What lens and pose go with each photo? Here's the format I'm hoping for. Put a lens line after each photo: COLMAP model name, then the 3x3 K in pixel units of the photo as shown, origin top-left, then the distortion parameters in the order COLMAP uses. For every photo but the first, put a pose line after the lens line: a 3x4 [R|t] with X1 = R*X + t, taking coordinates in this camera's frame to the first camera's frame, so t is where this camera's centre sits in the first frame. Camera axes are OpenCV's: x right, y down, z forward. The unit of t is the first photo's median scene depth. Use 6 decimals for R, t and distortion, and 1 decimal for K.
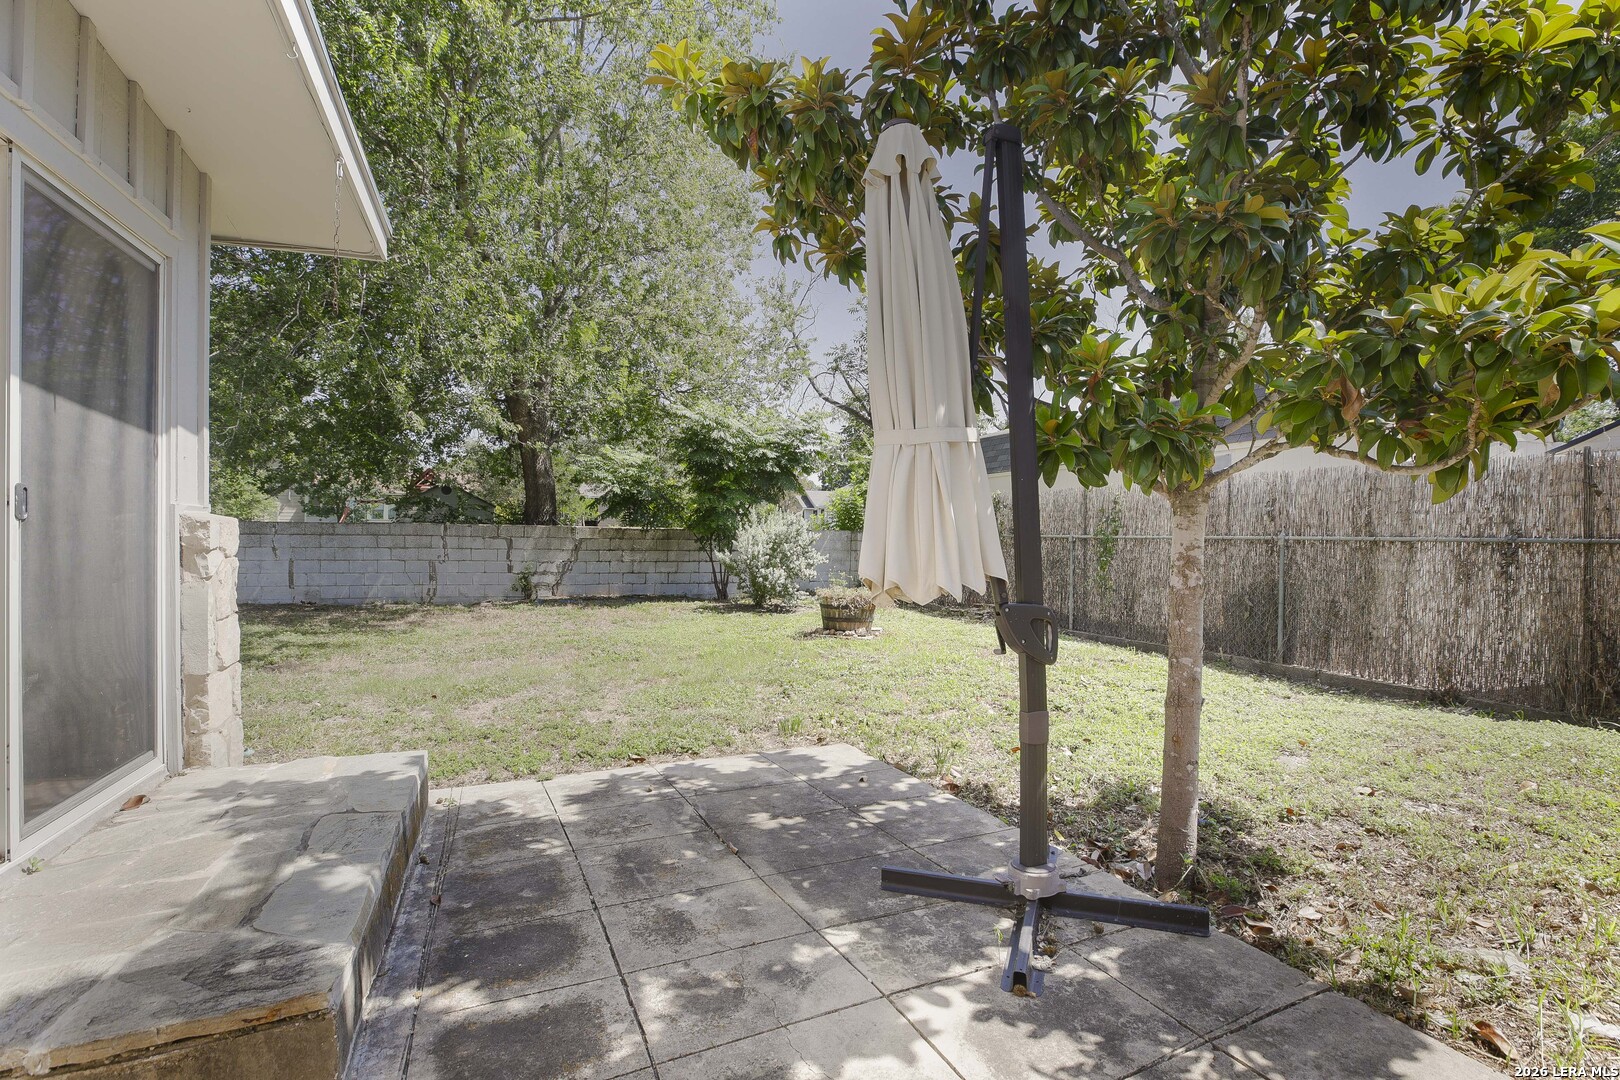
lens RADIAL K [[750.4, 0, 810.0], [0, 750.4, 540.0], [0, 0, 1]] dist [-0.037315, 0.009897]
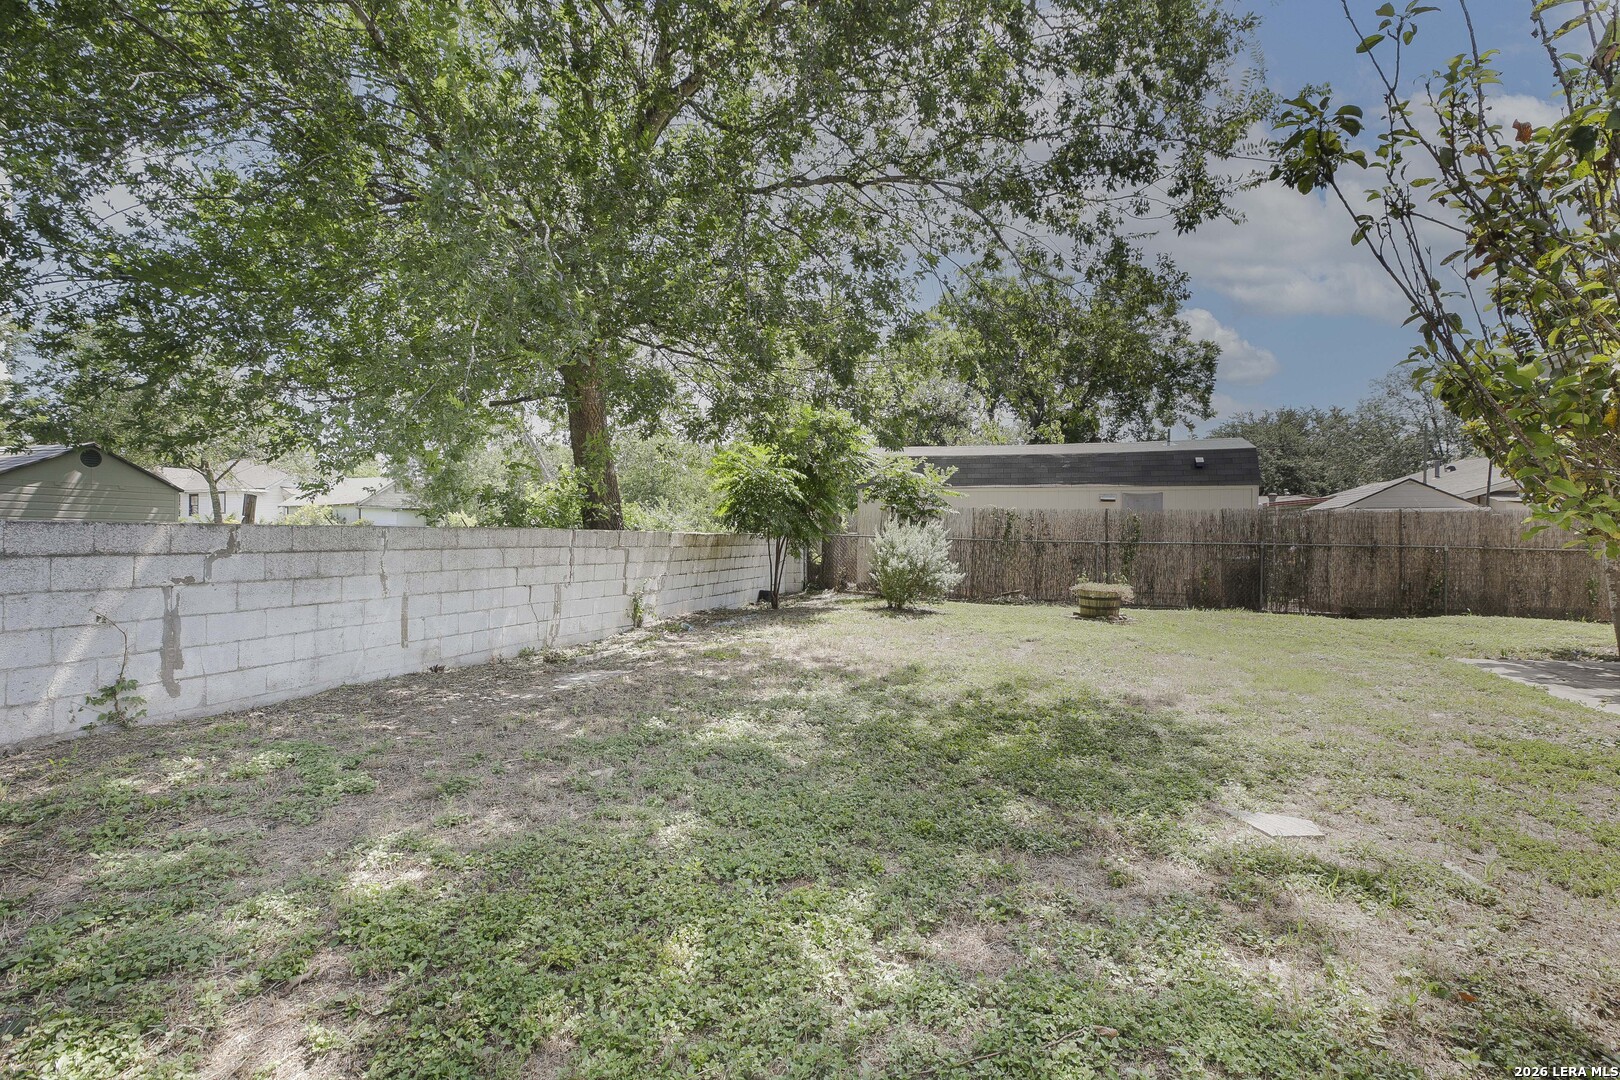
lens RADIAL K [[750.4, 0, 810.0], [0, 750.4, 540.0], [0, 0, 1]] dist [-0.037315, 0.009897]
pose [[0.655672, -0.007936, 0.755004, -0.922640], [0.000865, 0.999952, 0.009759, -0.019151], [-0.755046, -0.005746, 0.655647, 0.411208]]
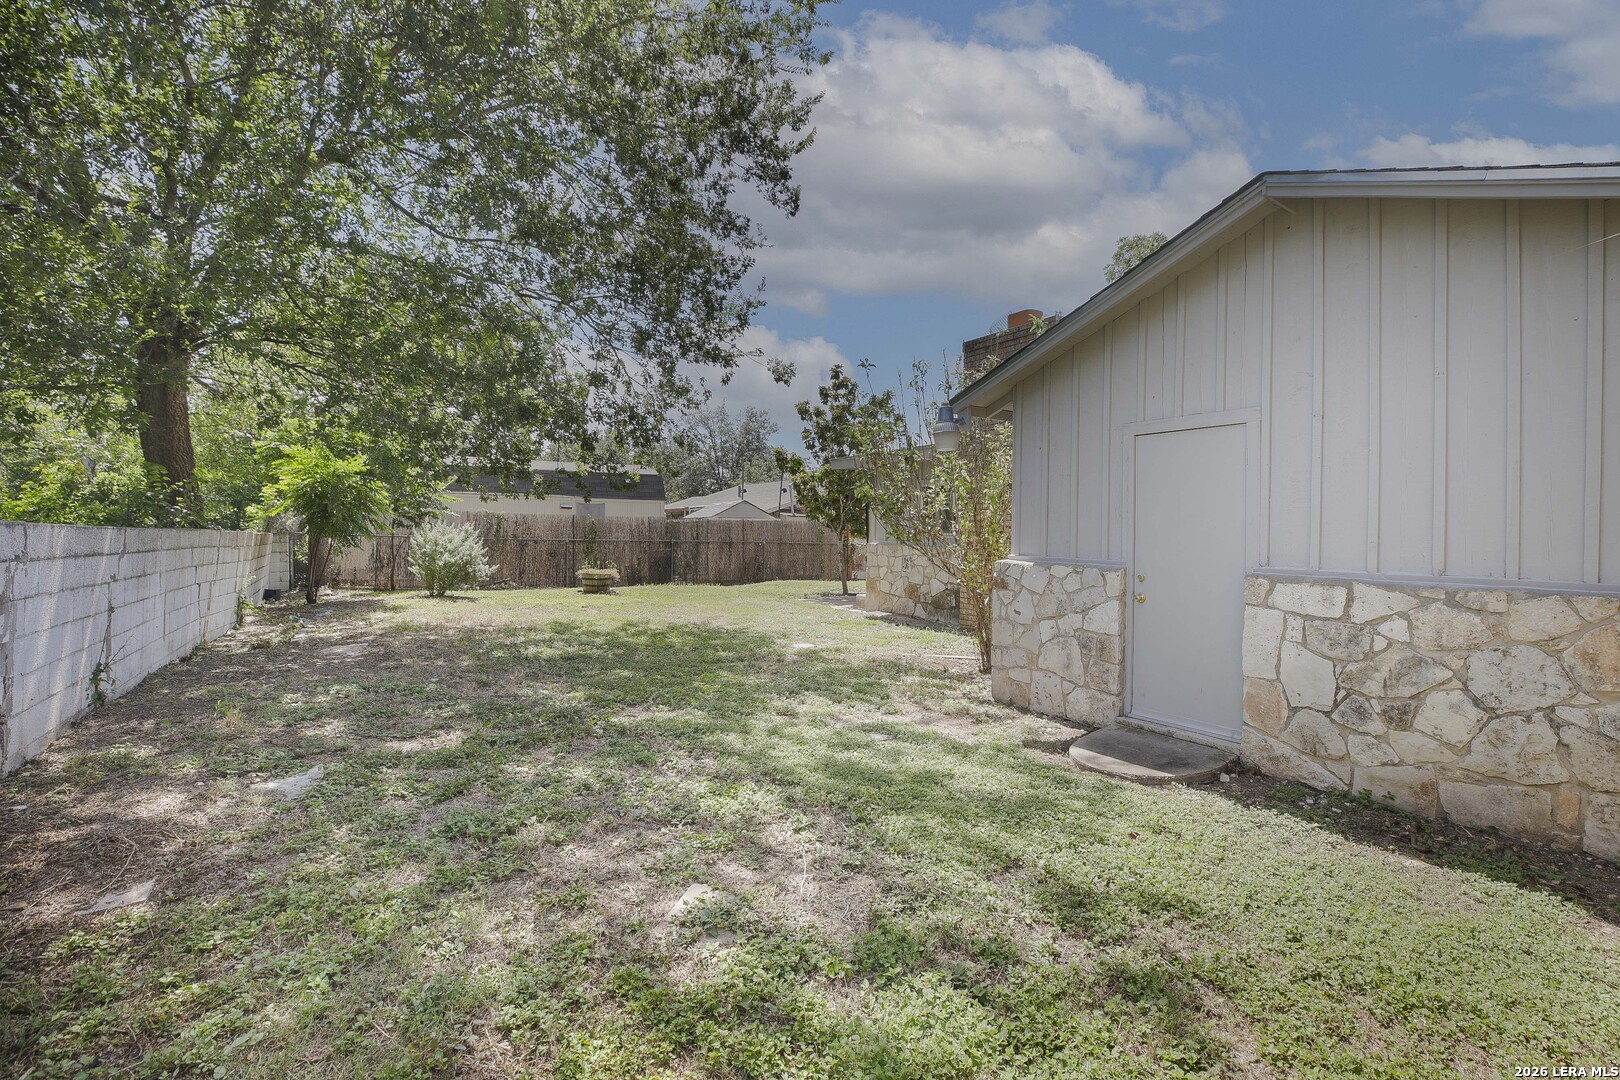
lens RADIAL K [[750.4, 0, 810.0], [0, 750.4, 540.0], [0, 0, 1]] dist [-0.037315, 0.009897]
pose [[-0.148843, -0.013750, 0.988765, -1.387253], [-0.007167, 0.999892, 0.012826, -0.027028], [-0.988835, -0.005177, -0.148925, 0.582781]]
